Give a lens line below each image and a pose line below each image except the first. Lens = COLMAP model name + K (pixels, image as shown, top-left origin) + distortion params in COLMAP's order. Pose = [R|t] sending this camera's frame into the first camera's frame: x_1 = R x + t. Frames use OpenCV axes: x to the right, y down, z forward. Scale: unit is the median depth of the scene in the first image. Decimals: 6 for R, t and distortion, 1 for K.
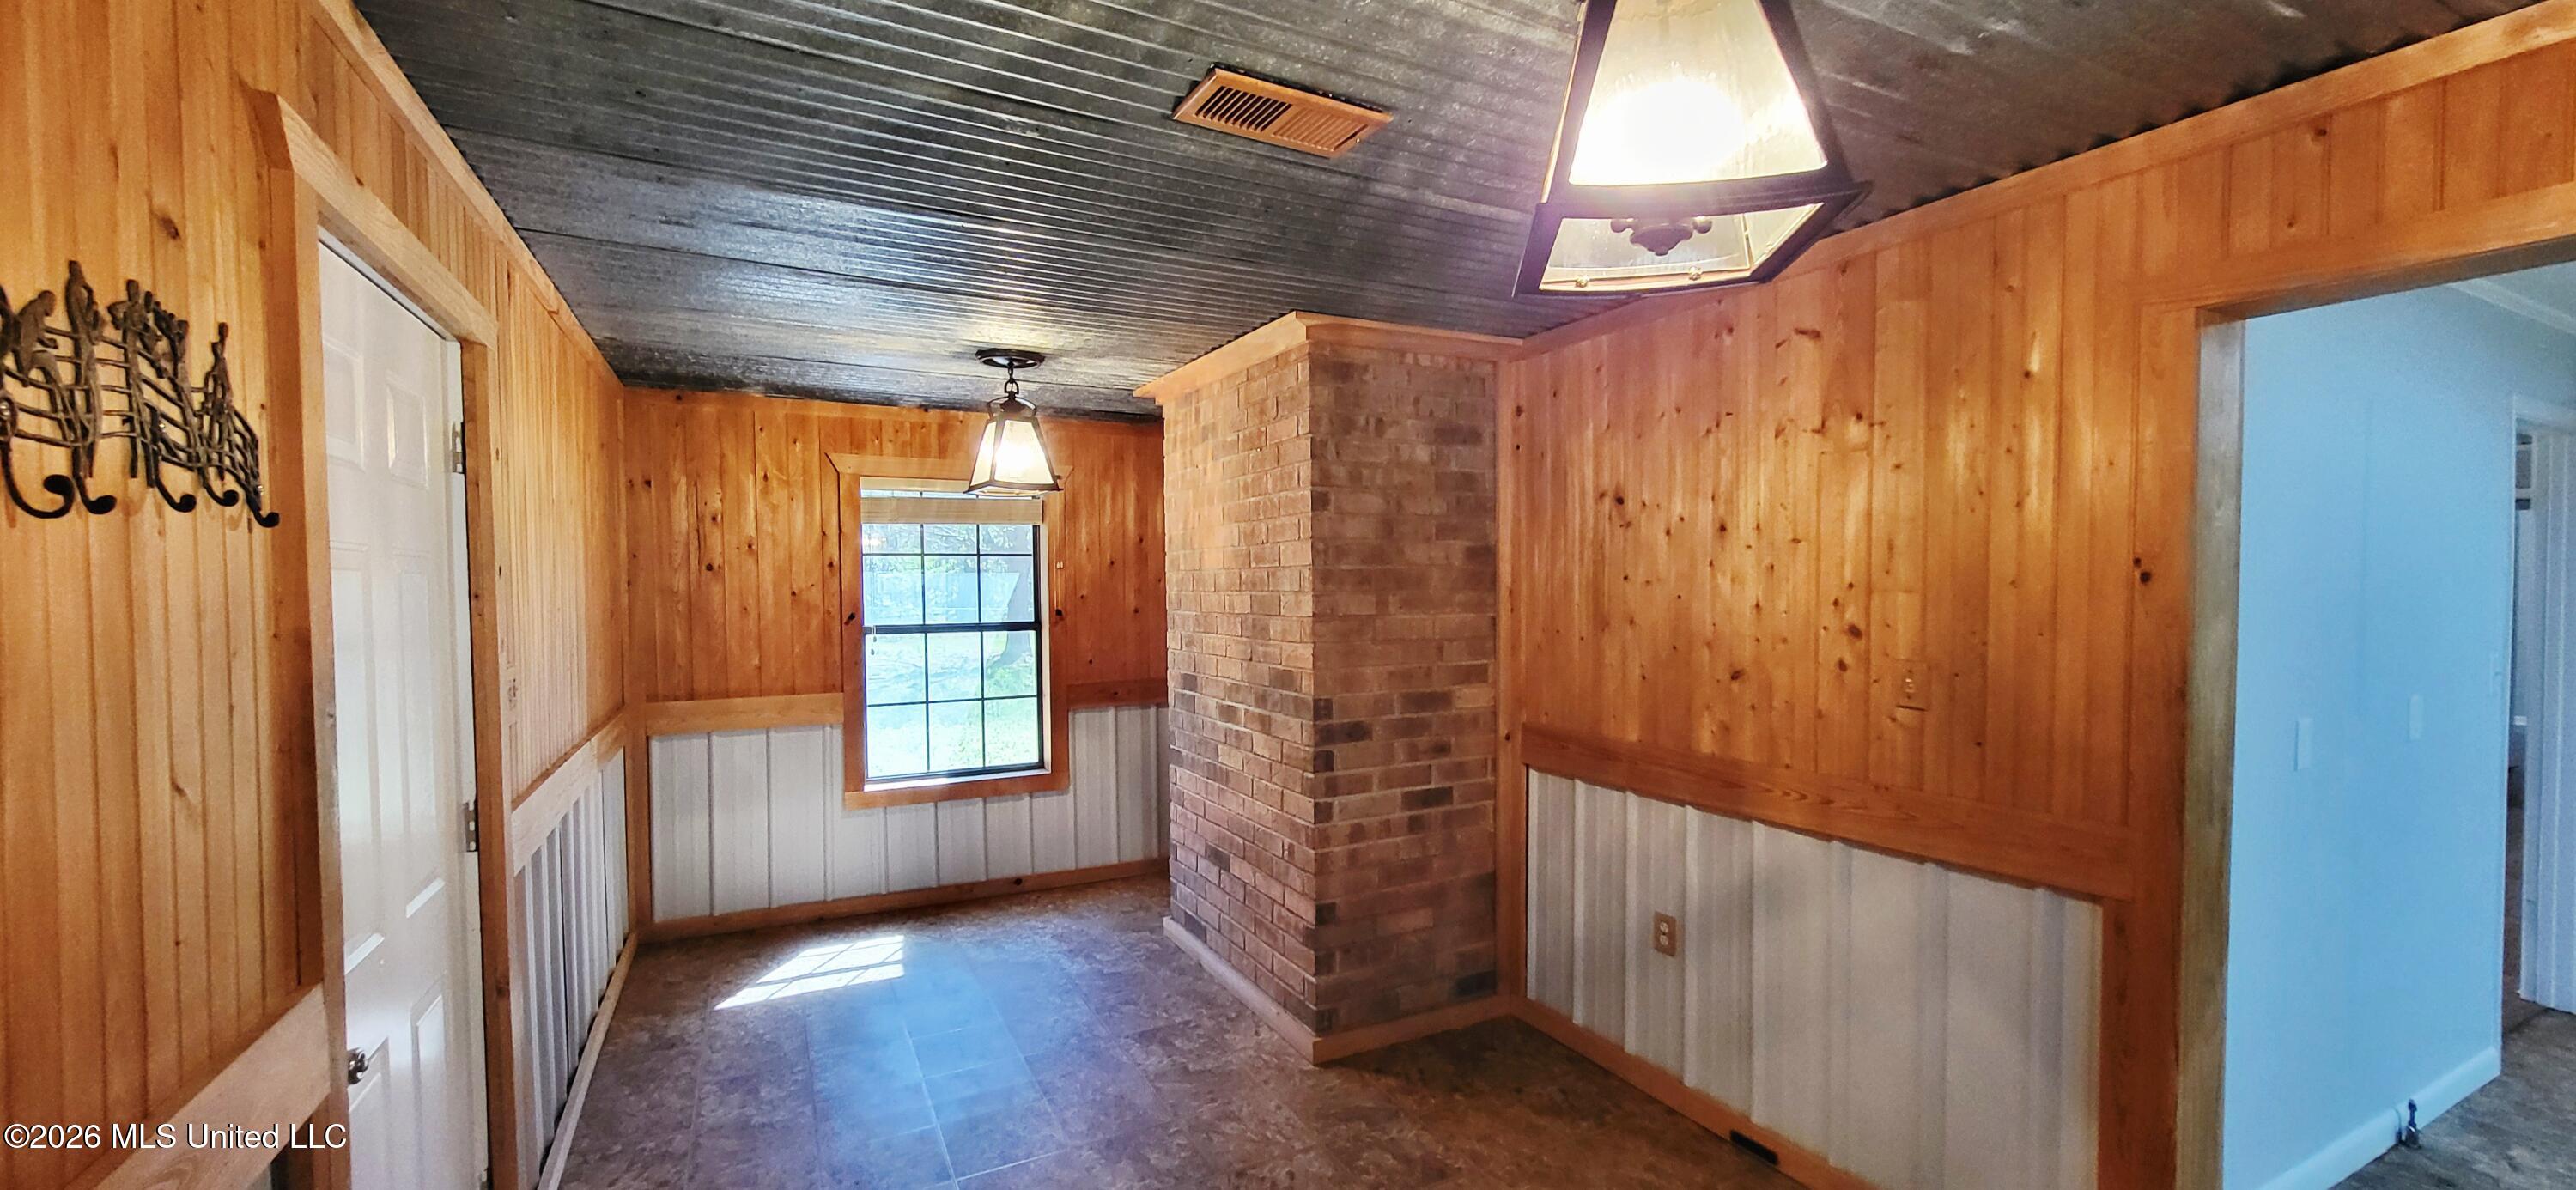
lens RADIAL K [[1018.1, 0, 1293.4], [0, 1018.1, 613.4], [0, 0, 1]] dist [0.000501, 0.000052]
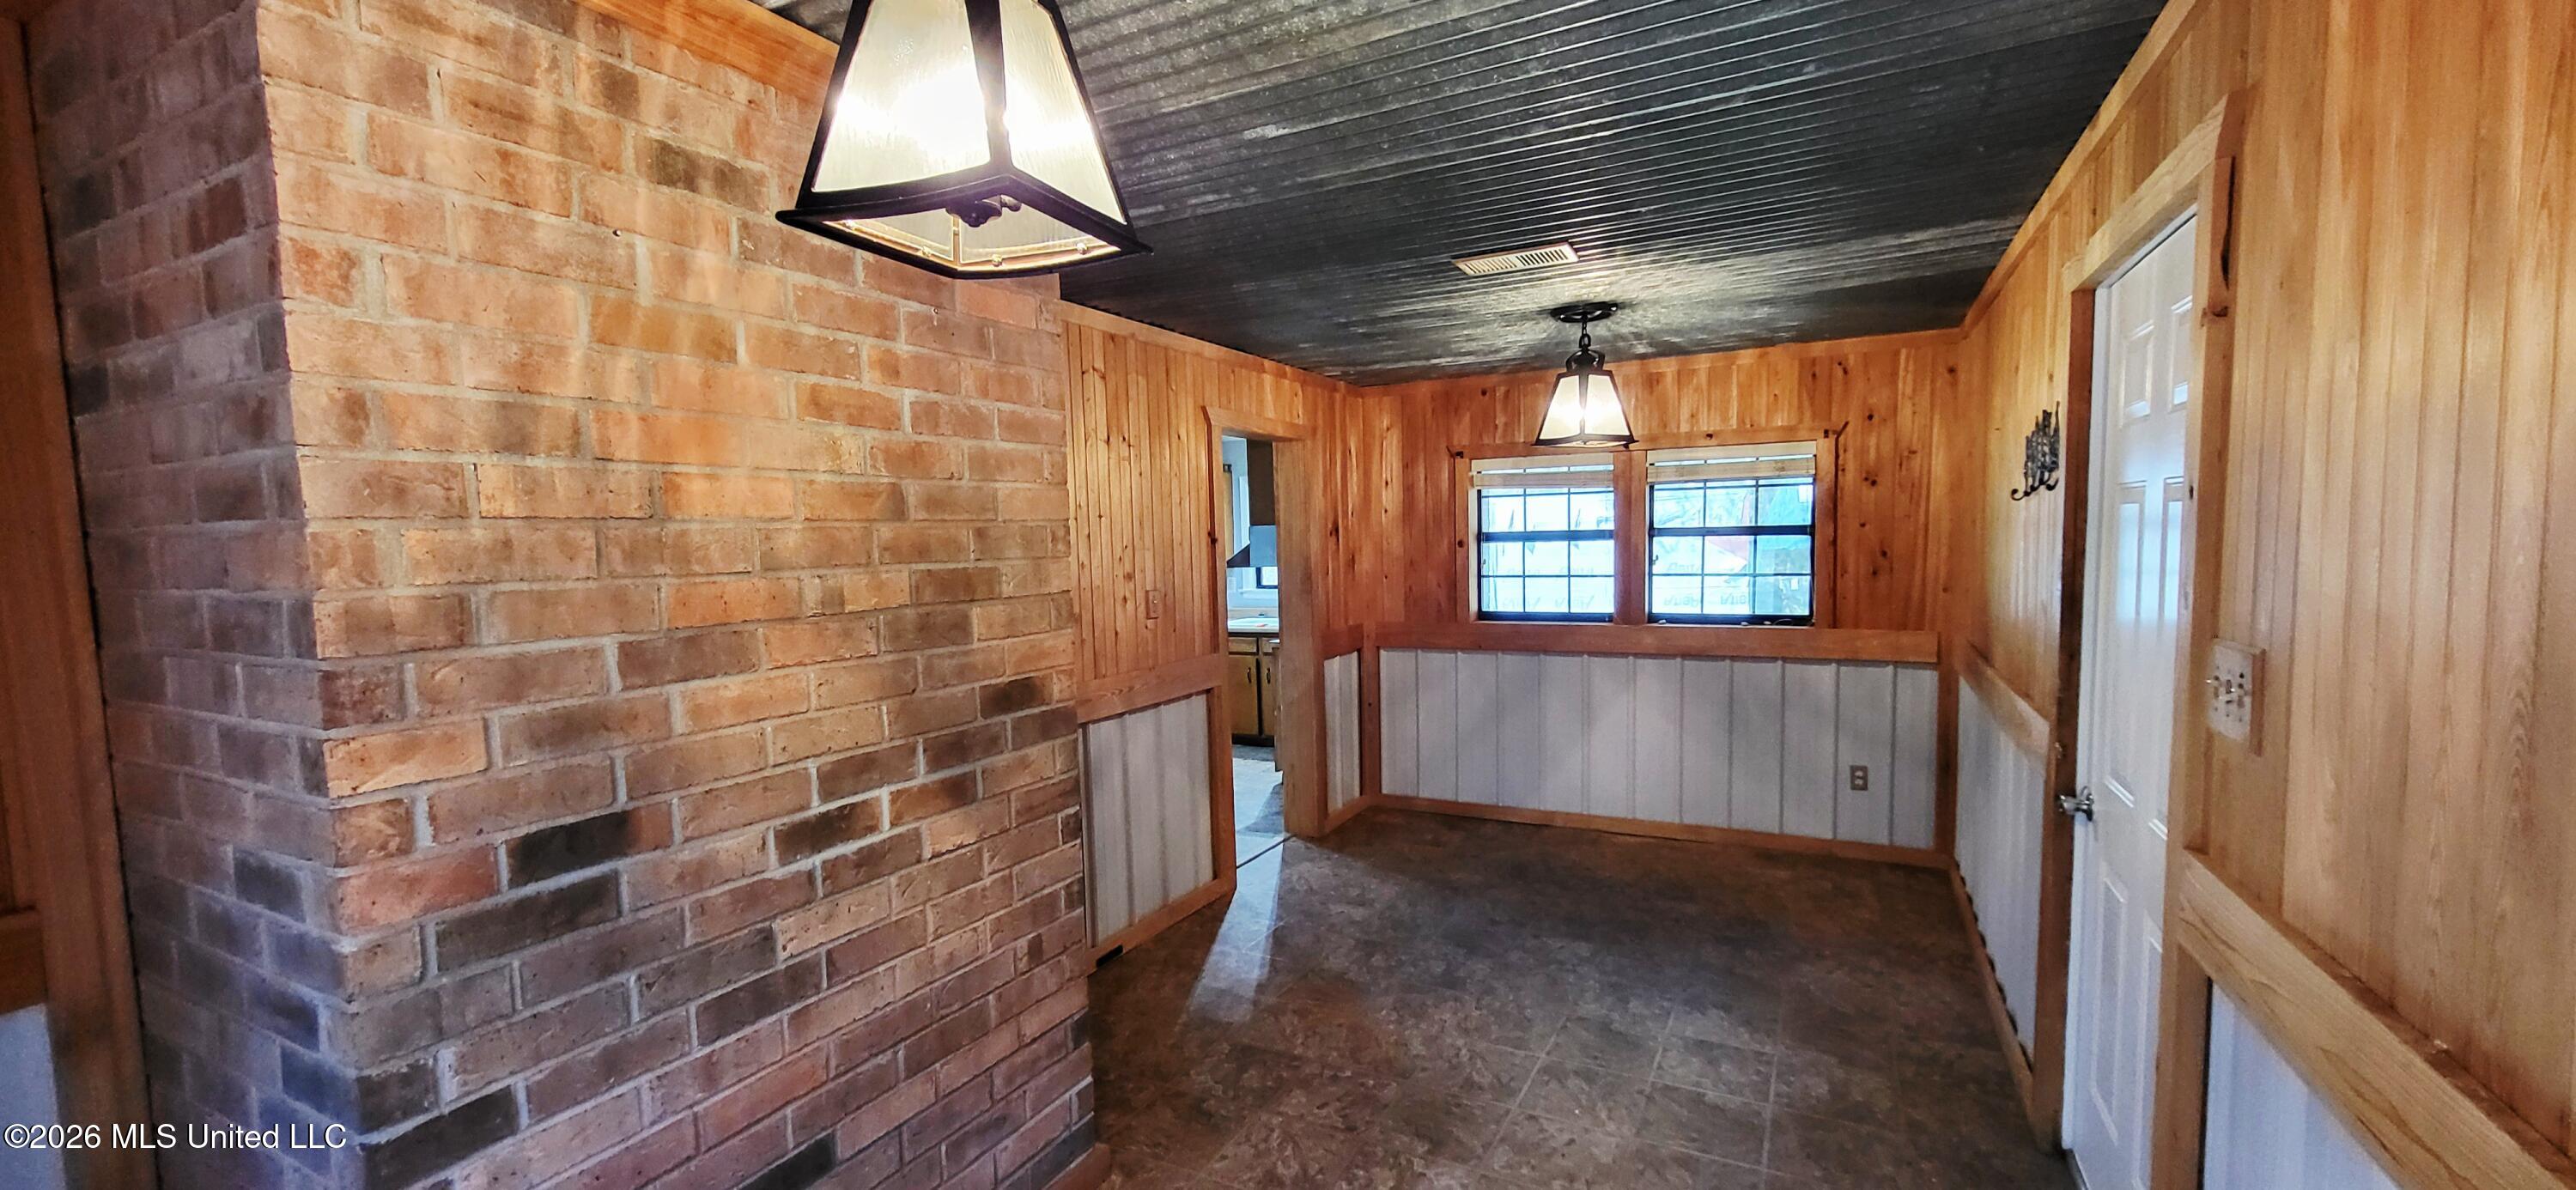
lens RADIAL K [[1018.1, 0, 1293.4], [0, 1018.1, 613.4], [0, 0, 1]] dist [0.000501, 0.000052]
pose [[-0.569755, -0.040861, 0.820798, -0.763995], [0.050229, 0.995165, 0.084407, -0.038832], [-0.820278, 0.089319, -0.564947, 1.461049]]
